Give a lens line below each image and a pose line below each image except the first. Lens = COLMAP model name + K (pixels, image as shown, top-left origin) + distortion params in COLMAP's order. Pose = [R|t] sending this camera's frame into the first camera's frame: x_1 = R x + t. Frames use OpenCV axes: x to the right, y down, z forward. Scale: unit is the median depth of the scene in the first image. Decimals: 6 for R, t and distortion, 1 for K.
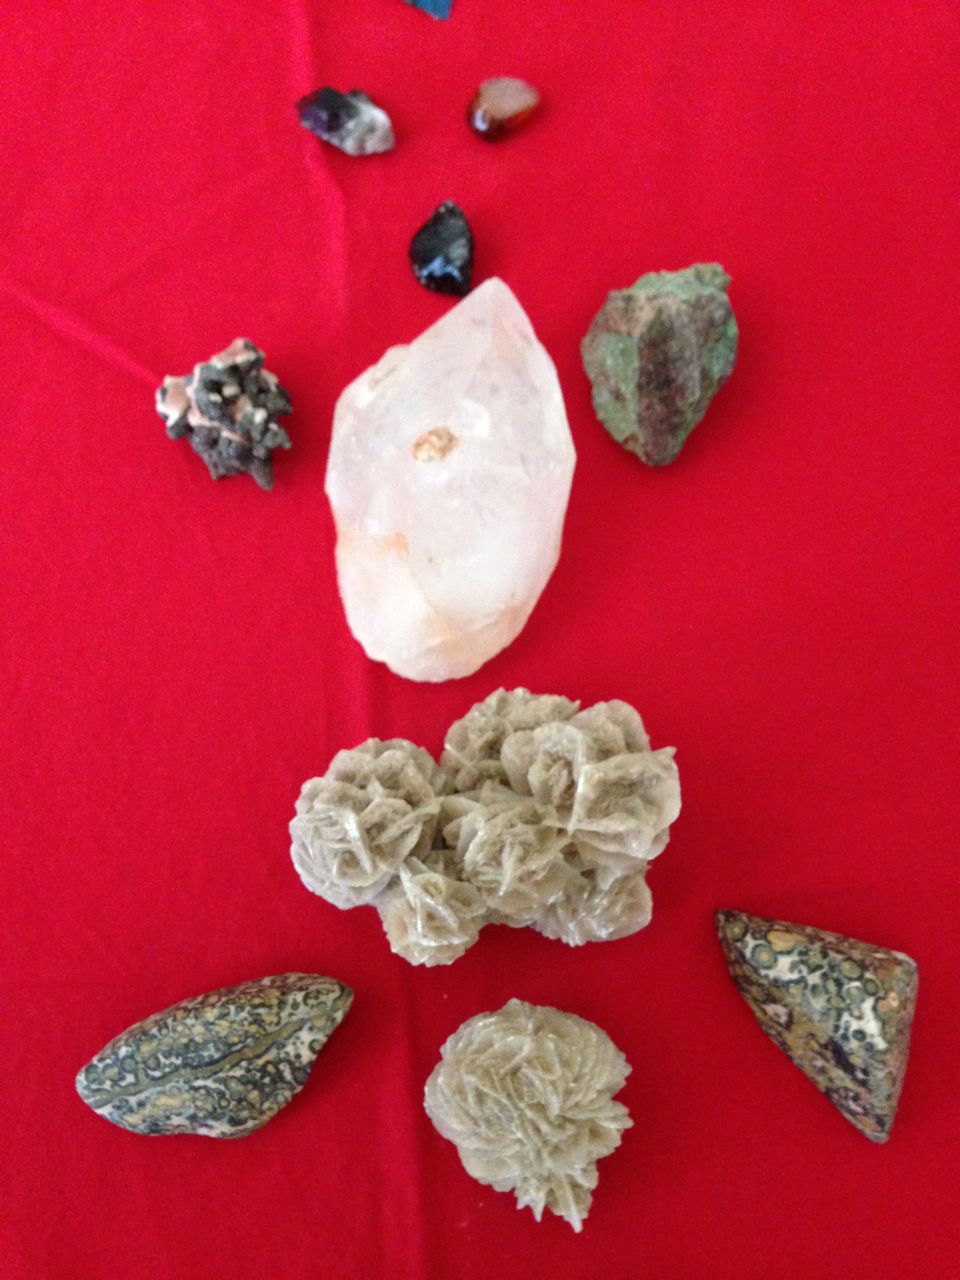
lens RADIAL K [[1216.4, 0, 480.0], [0, 1216.4, 640.0], [0, 0, 1]] dist [0.138068, -0.315510]
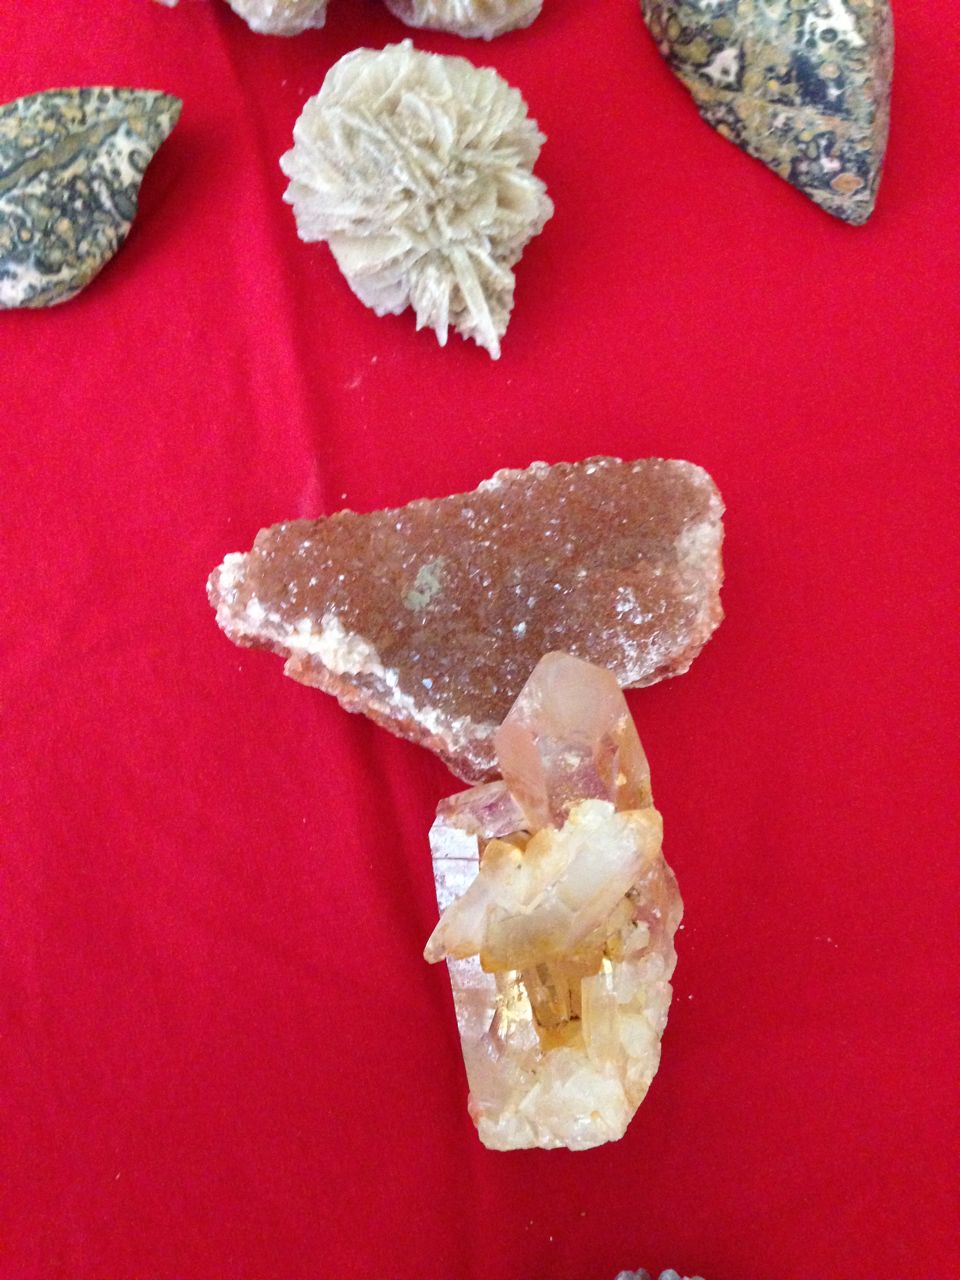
lens RADIAL K [[1216.4, 0, 480.0], [0, 1216.4, 640.0], [0, 0, 1]] dist [0.138068, -0.315510]
pose [[0.994219, -0.094321, 0.051299, 0.011222], [0.088561, 0.990536, 0.104854, 0.571551], [-0.060703, -0.099705, 0.993164, 0.193234]]
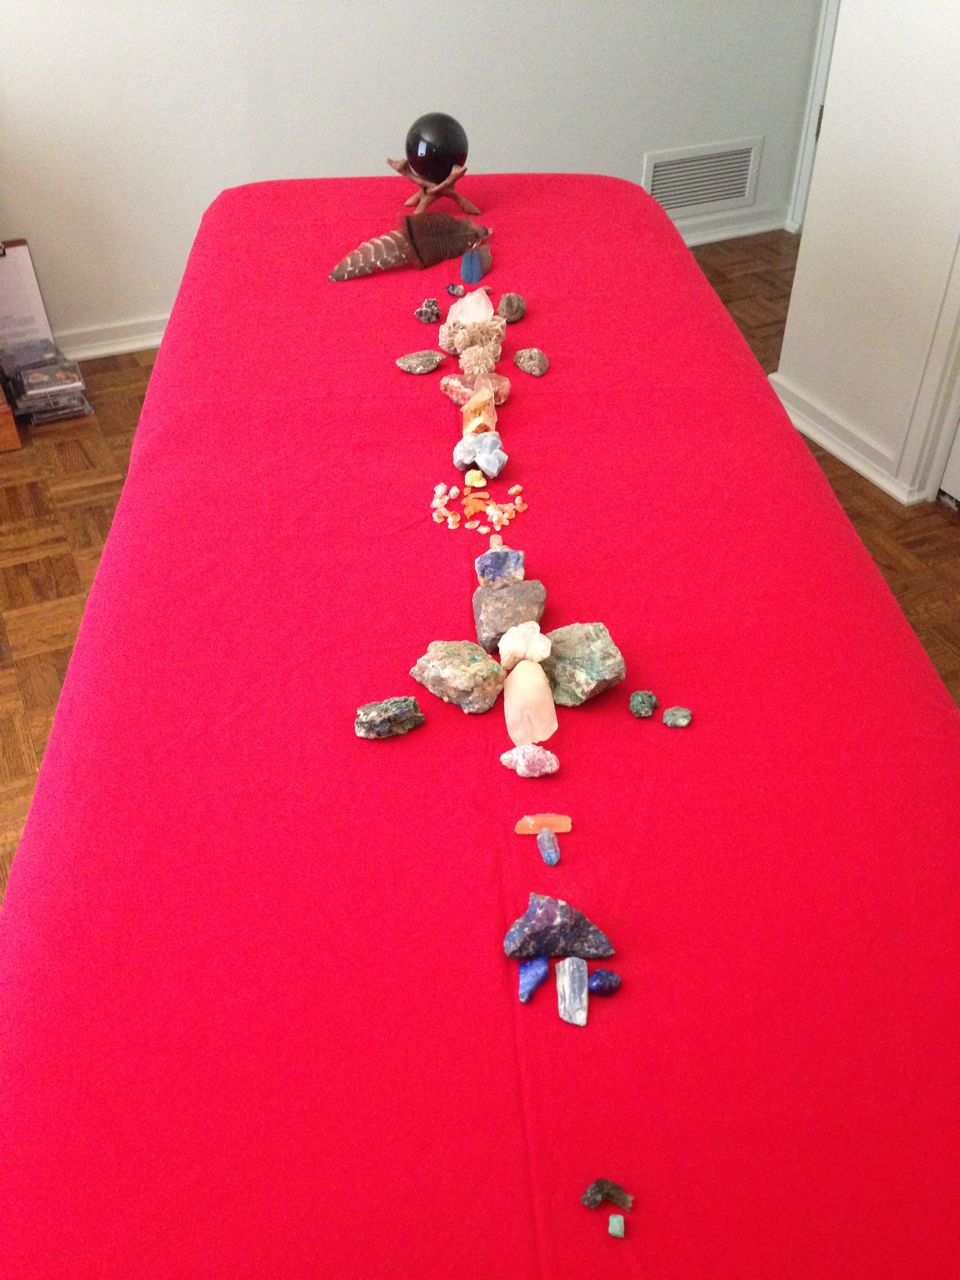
lens RADIAL K [[1216.4, 0, 480.0], [0, 1216.4, 640.0], [0, 0, 1]] dist [0.138068, -0.315510]
pose [[0.996951, 0.074376, -0.023621, 0.279299], [-0.072765, 0.776643, -0.625724, 4.845059], [-0.028194, 0.625535, 0.779687, -2.575438]]
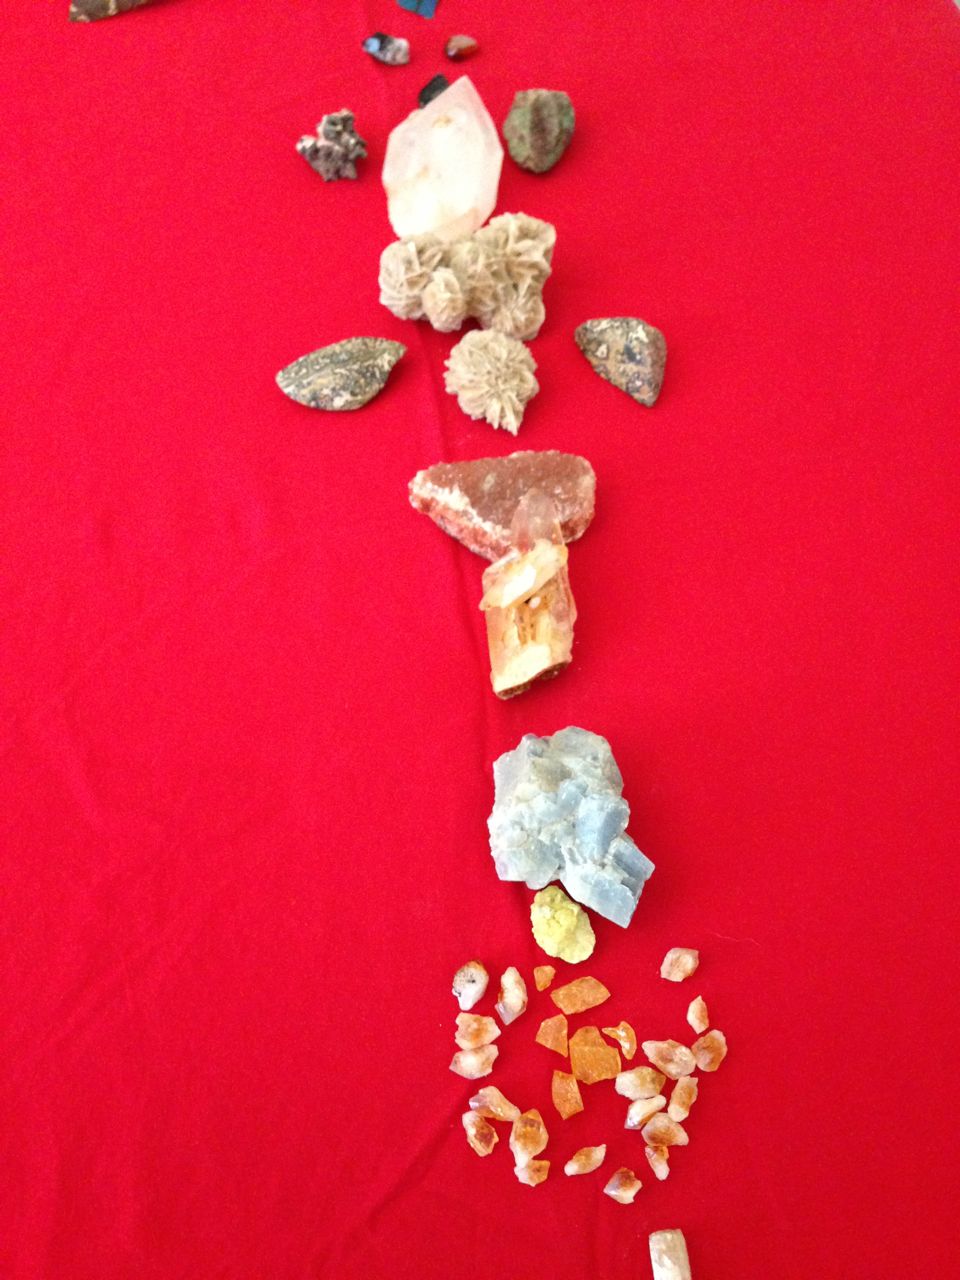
lens RADIAL K [[1216.4, 0, 480.0], [0, 1216.4, 640.0], [0, 0, 1]] dist [0.138068, -0.315510]
pose [[0.995599, 0.003175, 0.093667, -0.178932], [0.022206, 0.962975, -0.268676, 1.384736], [-0.091052, 0.269574, 0.958666, -0.935741]]
